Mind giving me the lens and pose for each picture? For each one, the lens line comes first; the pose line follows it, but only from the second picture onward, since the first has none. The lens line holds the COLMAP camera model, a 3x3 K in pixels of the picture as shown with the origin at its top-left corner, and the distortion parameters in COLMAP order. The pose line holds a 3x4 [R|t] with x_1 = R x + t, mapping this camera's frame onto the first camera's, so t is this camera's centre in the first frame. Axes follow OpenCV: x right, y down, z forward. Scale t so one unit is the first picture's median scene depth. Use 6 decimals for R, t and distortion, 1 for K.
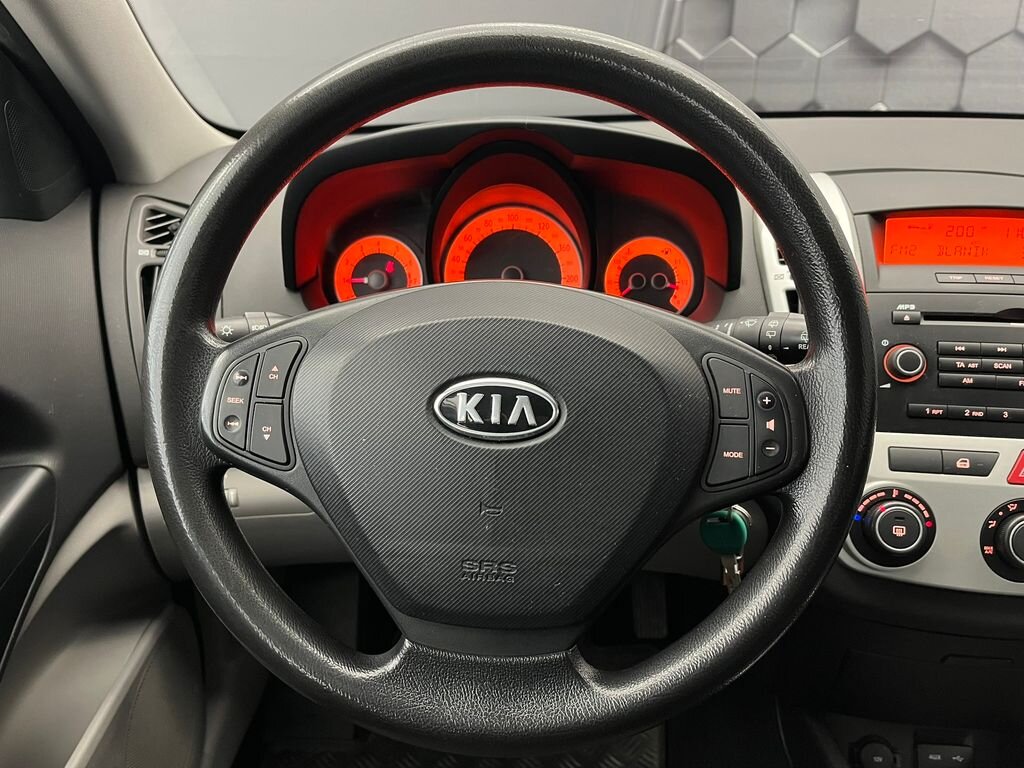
lens RADIAL K [[770.6, 0, 509.3], [0, 770.6, 384.2], [0, 0, 1]] dist [0.030693, -0.045831]
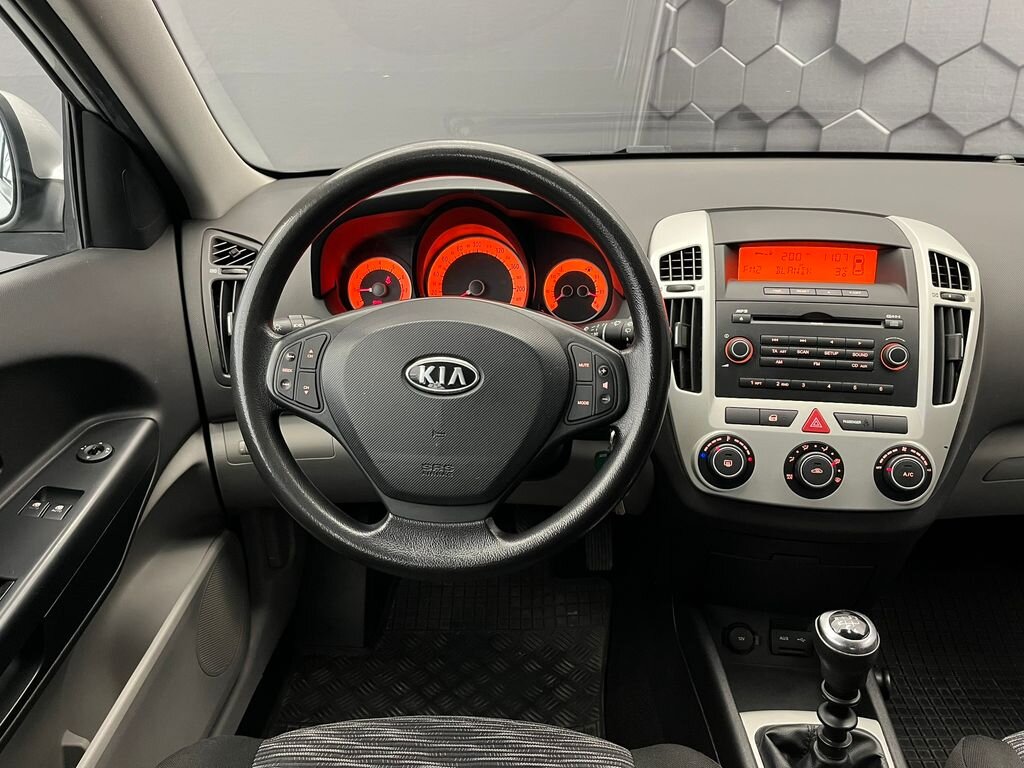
lens RADIAL K [[770.6, 0, 512.5], [0, 770.6, 384.2], [0, 0, 1]] dist [0.030693, -0.045831]
pose [[0.999874, 0.002485, -0.015651, 0.113222], [-0.002310, 0.999934, 0.011228, 0.022540], [0.015678, -0.011191, 0.999814, -0.475840]]
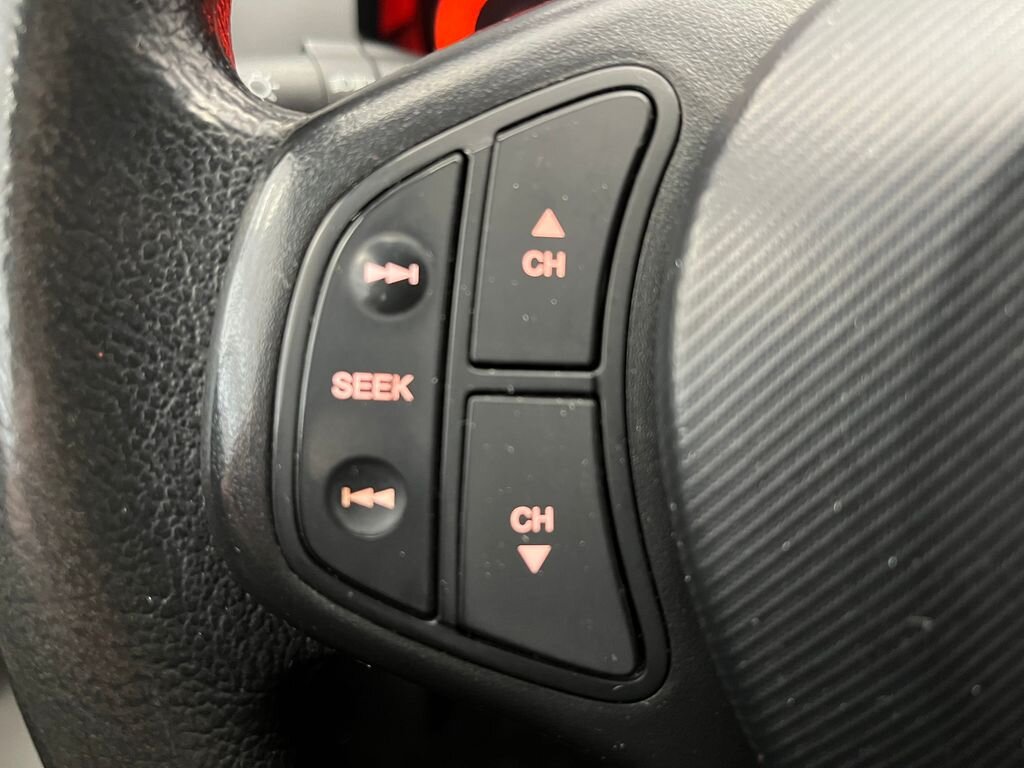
lens RADIAL K [[770.6, 0, 466.3], [0, 770.6, 339.9], [0, 0, 1]] dist [0.030693, -0.045831]
pose [[0.999355, -0.032417, -0.015450, -0.239046], [0.034348, 0.988412, 0.147856, -0.015422], [0.010478, -0.148292, 0.988888, 0.585901]]
